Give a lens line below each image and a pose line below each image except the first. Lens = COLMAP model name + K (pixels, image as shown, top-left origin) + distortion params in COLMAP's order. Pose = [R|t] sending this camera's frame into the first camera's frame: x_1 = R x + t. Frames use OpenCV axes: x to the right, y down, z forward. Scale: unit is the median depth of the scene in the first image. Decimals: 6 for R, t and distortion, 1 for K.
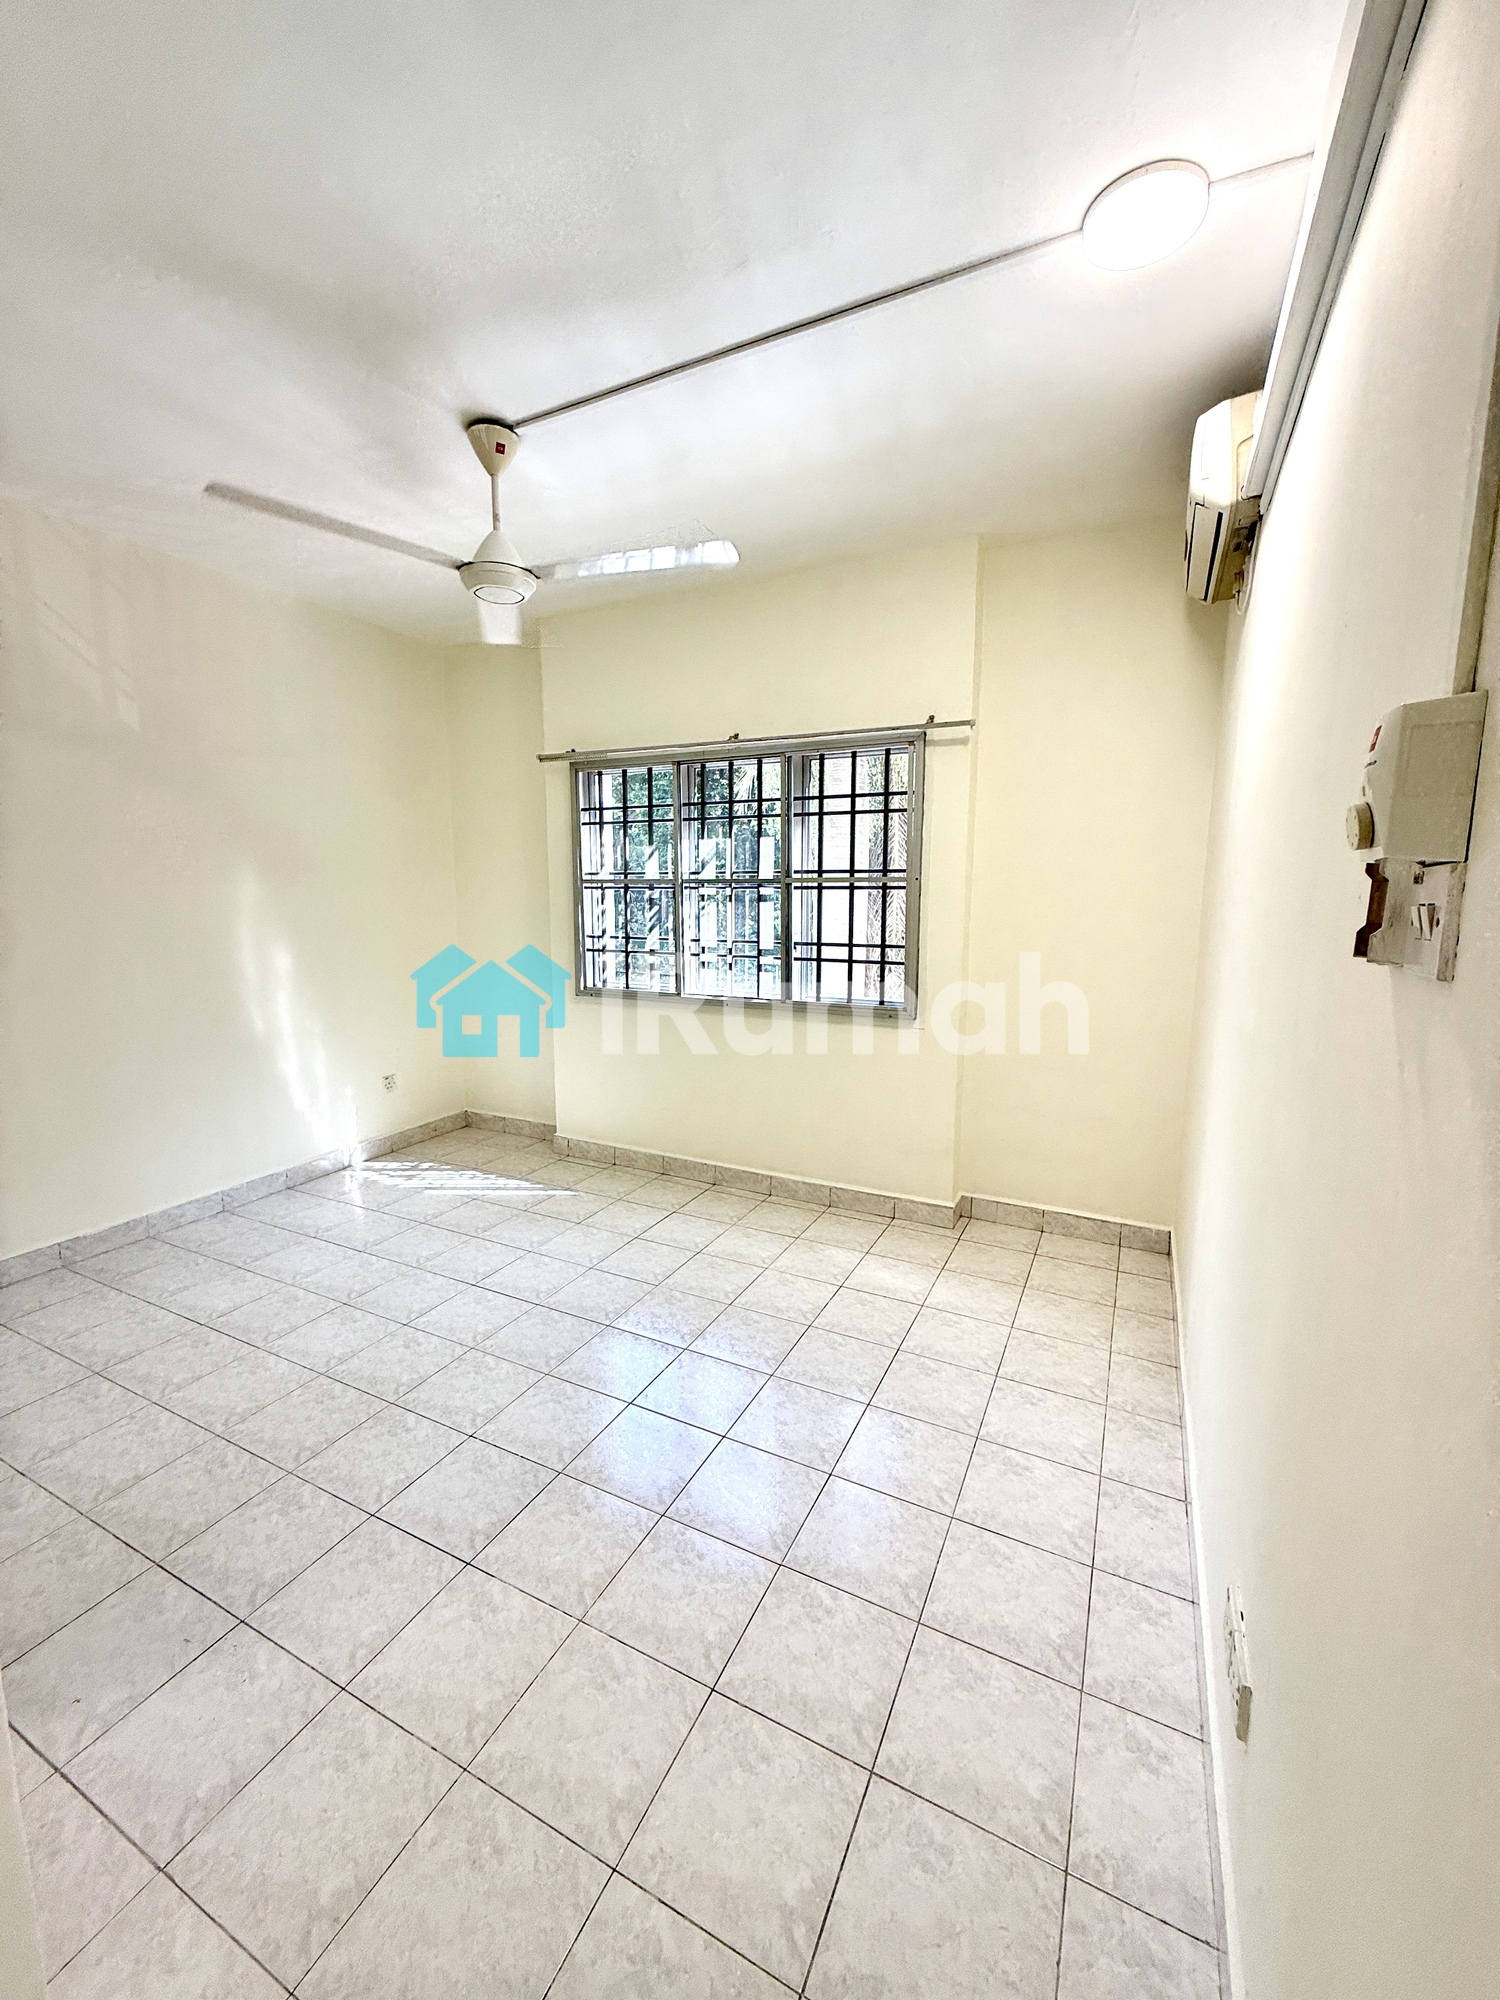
lens RADIAL K [[793.7, 0, 754.5], [0, 793.7, 997.7], [0, 0, 1]] dist [-0.001276, 0.000171]
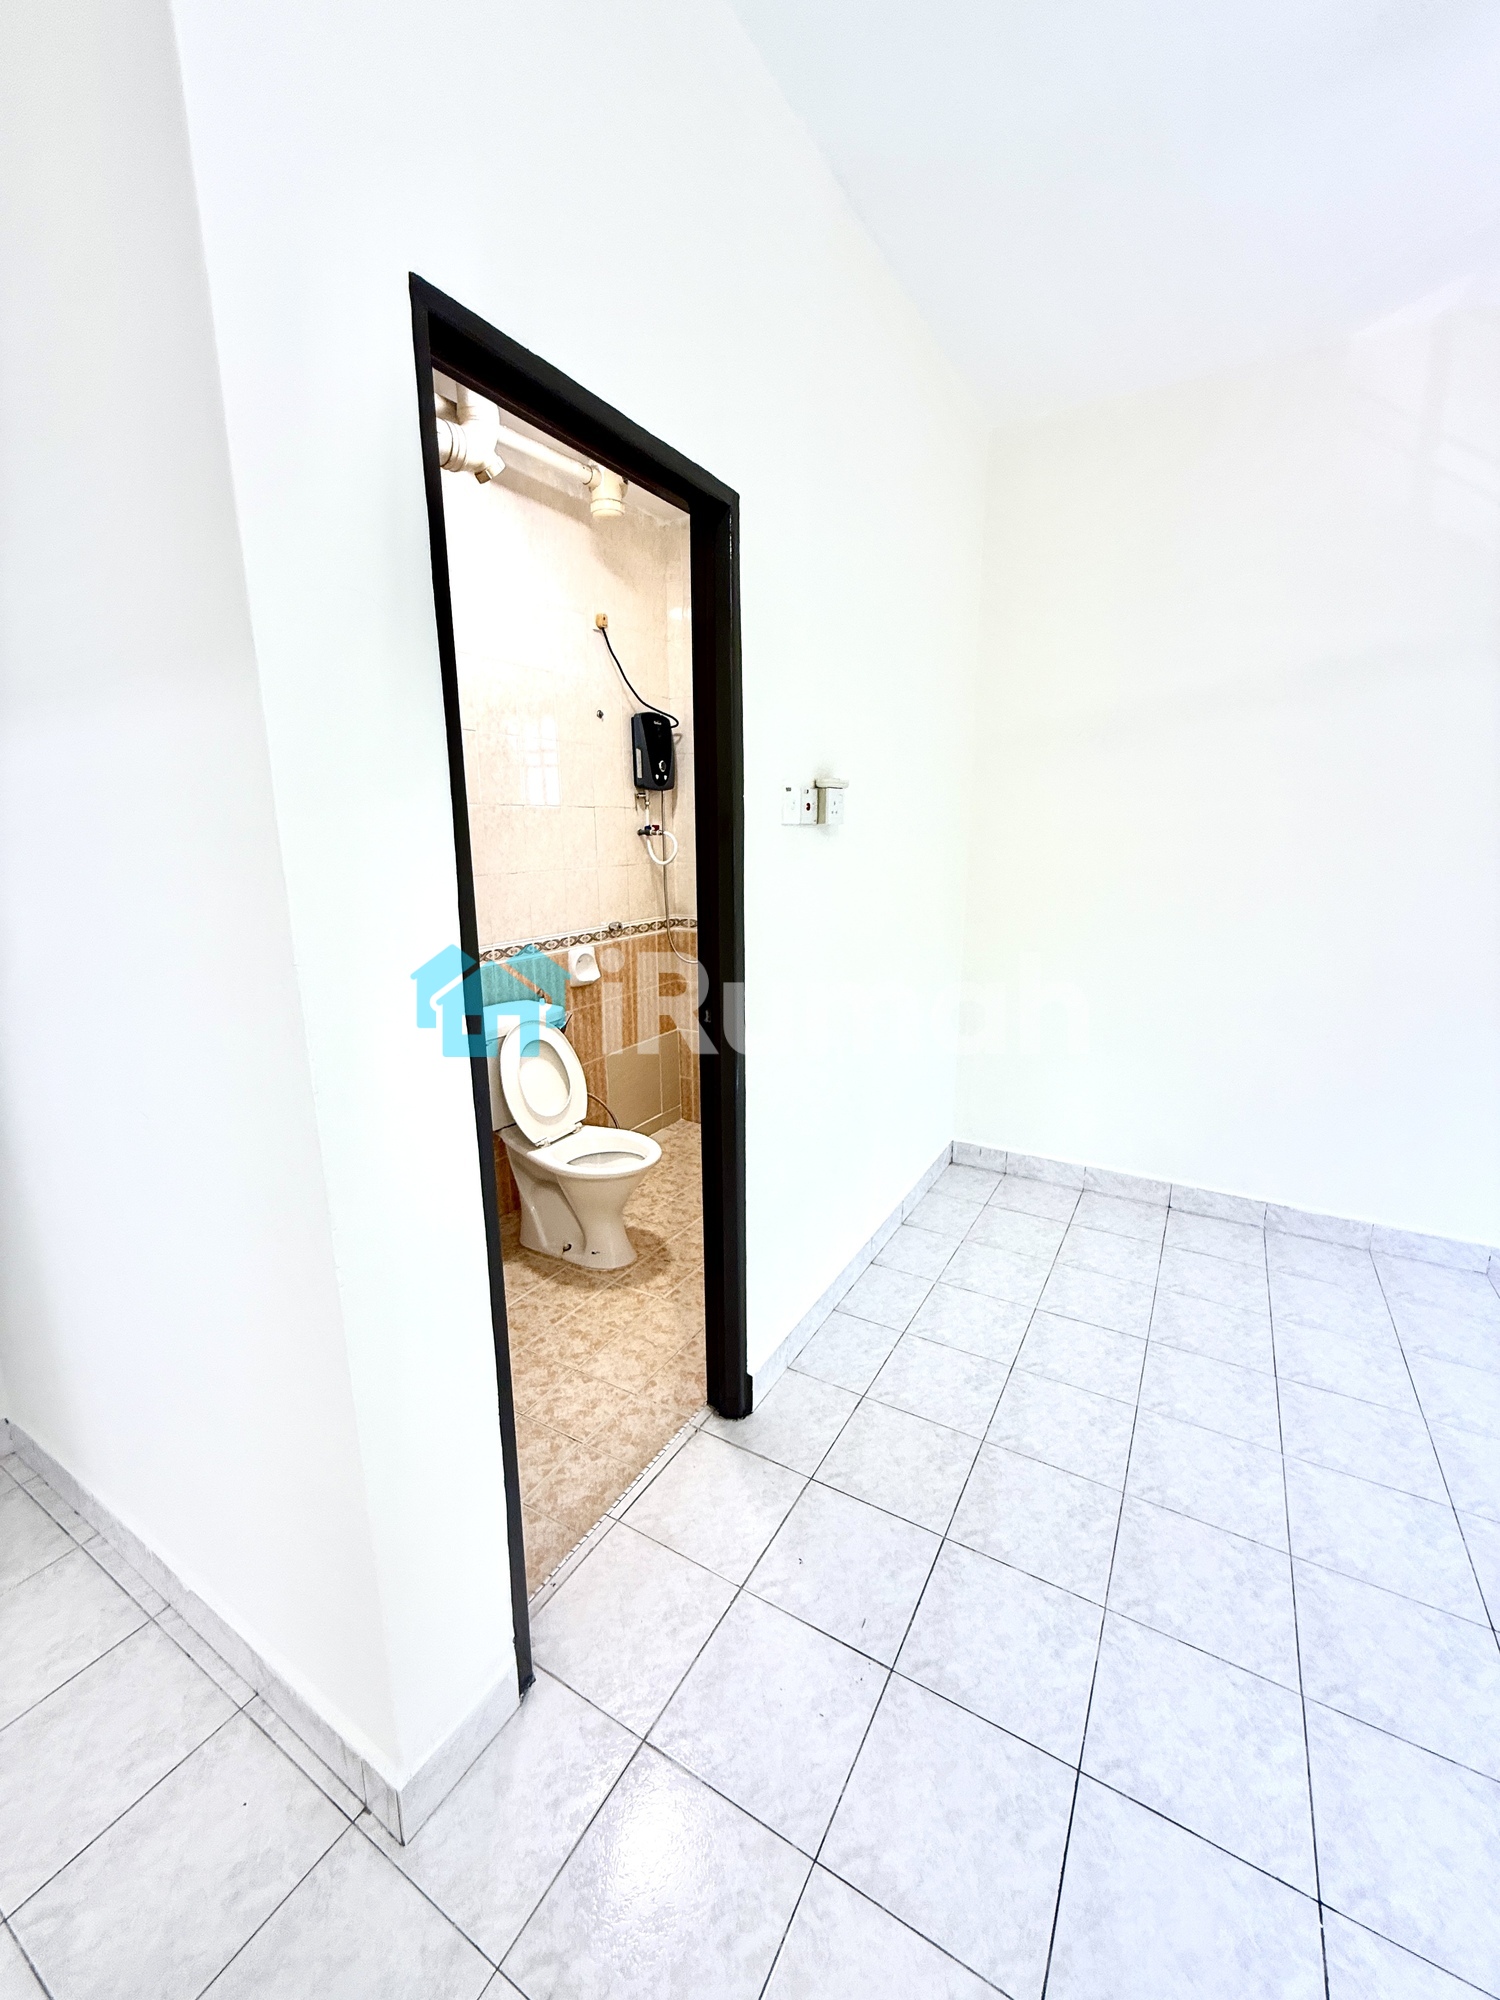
lens RADIAL K [[799.3, 0, 743.3], [0, 799.3, 1005.1], [0, 0, 1]] dist [-0.001088, 0.000125]
pose [[-0.078290, 0.218808, -0.972622, 0.025793], [-0.131849, 0.964774, 0.227655, -0.042675], [0.988173, 0.146062, -0.046682, 0.386627]]
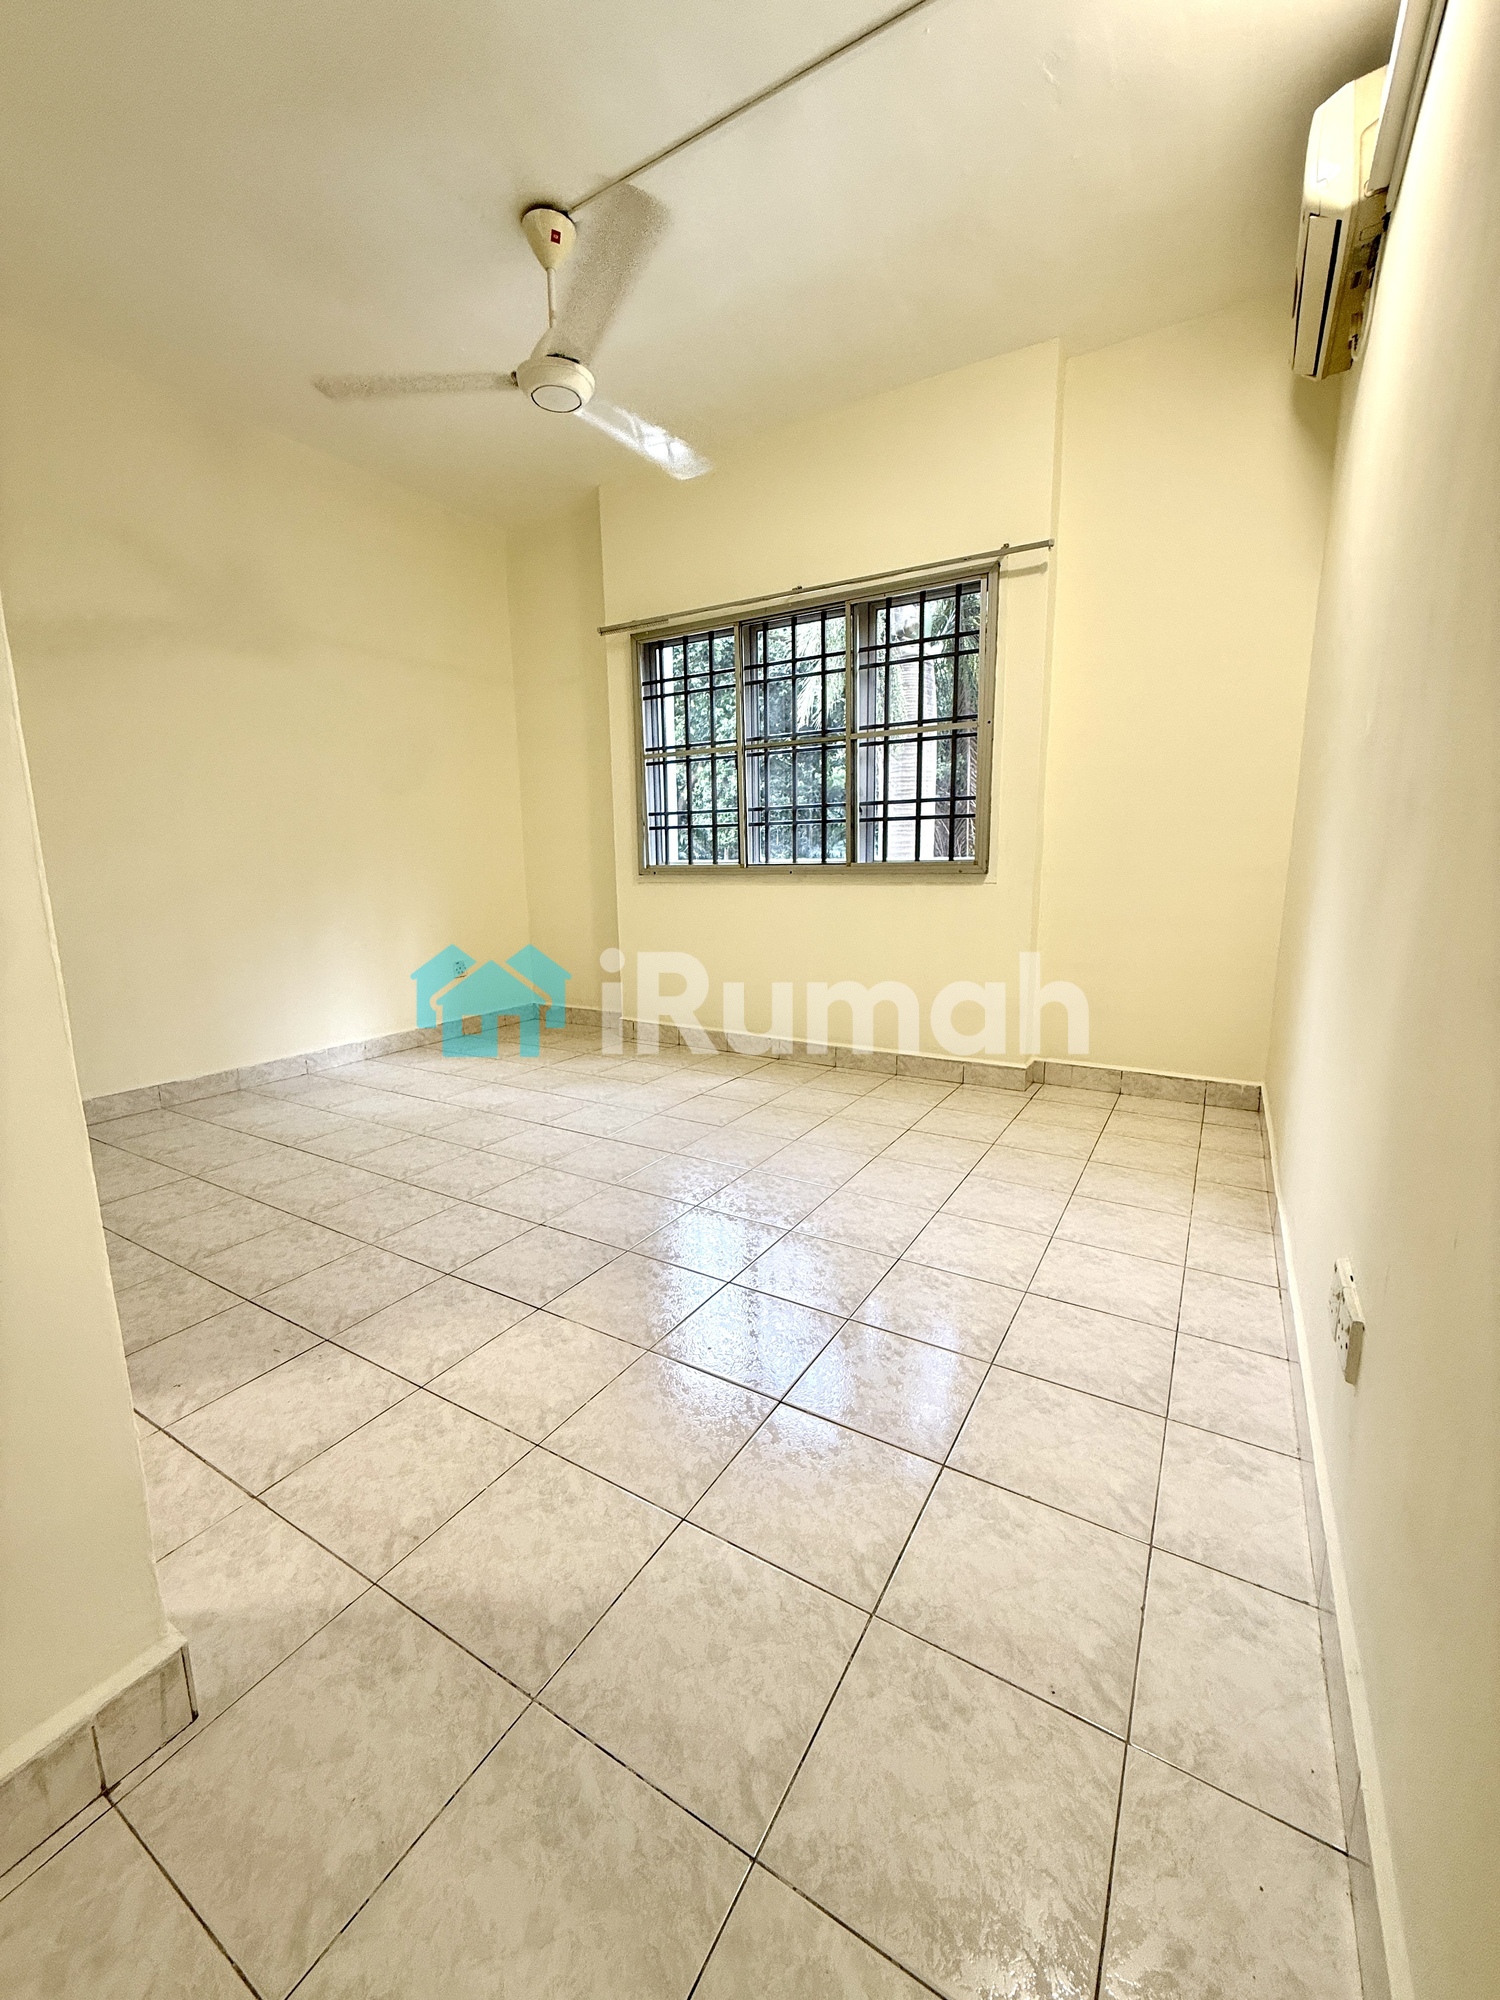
lens RADIAL K [[796.5, 0, 753.8], [0, 796.5, 996.7], [0, 0, 1]] dist [0.000747, -0.000068]
pose [[0.996814, -0.002436, -0.079719, -0.002283], [0.005247, 0.999371, 0.035072, 0.151048], [0.079583, -0.035378, 0.996200, 0.010331]]
